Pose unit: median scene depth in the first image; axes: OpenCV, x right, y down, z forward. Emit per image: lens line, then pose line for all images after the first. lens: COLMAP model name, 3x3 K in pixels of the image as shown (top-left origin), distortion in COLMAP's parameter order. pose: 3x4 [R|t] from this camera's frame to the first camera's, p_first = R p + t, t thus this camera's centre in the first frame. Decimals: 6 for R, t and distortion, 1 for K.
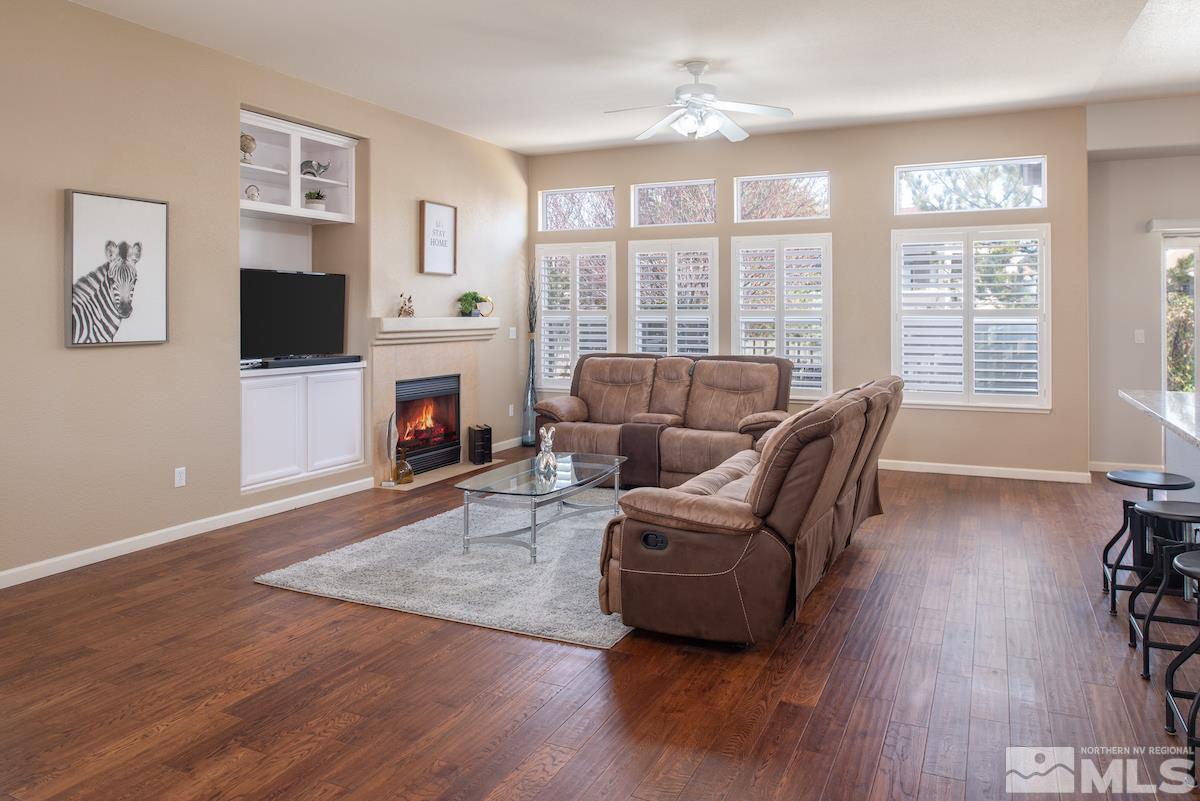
lens RADIAL K [[827.5, 0, 614.2], [0, 827.5, 311.1], [0, 0, 1]] dist [-0.003308, -0.001053]
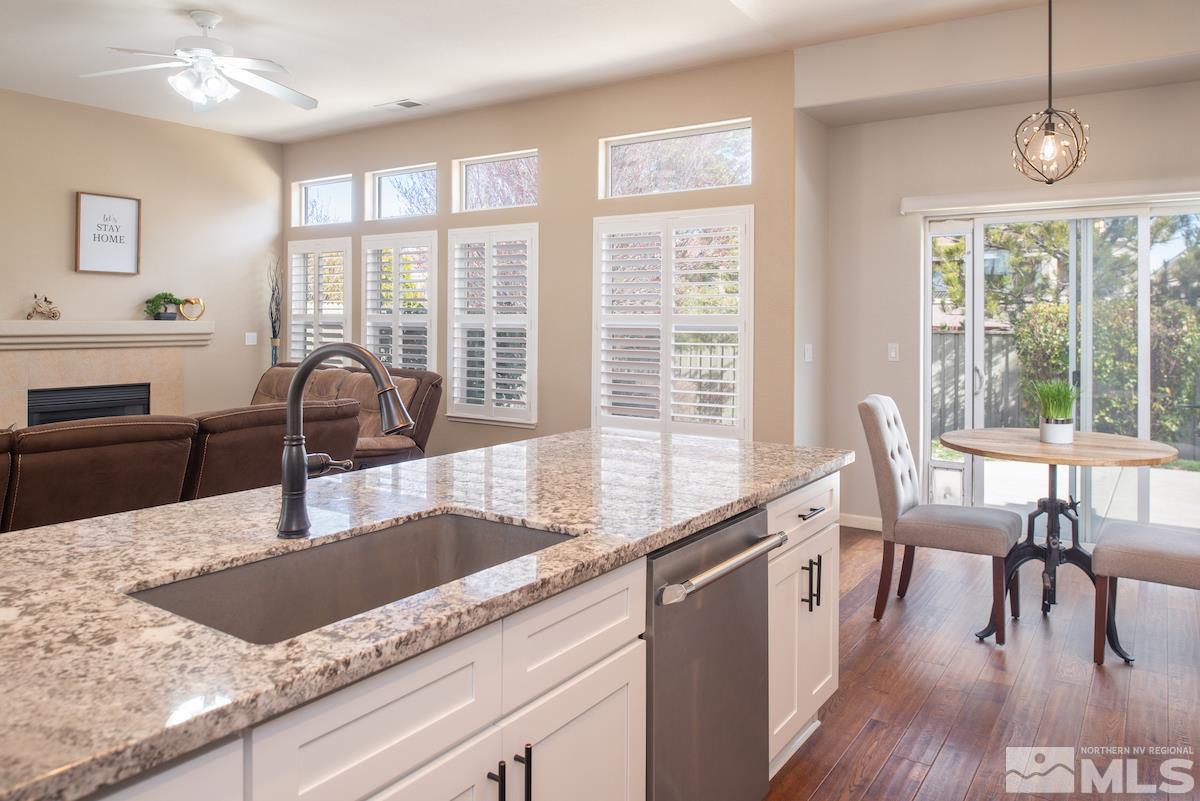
lens RADIAL K [[827.5, 0, 614.2], [0, 827.5, 311.1], [0, 0, 1]] dist [-0.003308, -0.001053]
pose [[0.984399, 0.006438, -0.175834, 0.480321], [-0.007534, 0.999956, -0.005564, -0.001839], [0.175791, 0.006802, 0.984404, 0.197747]]
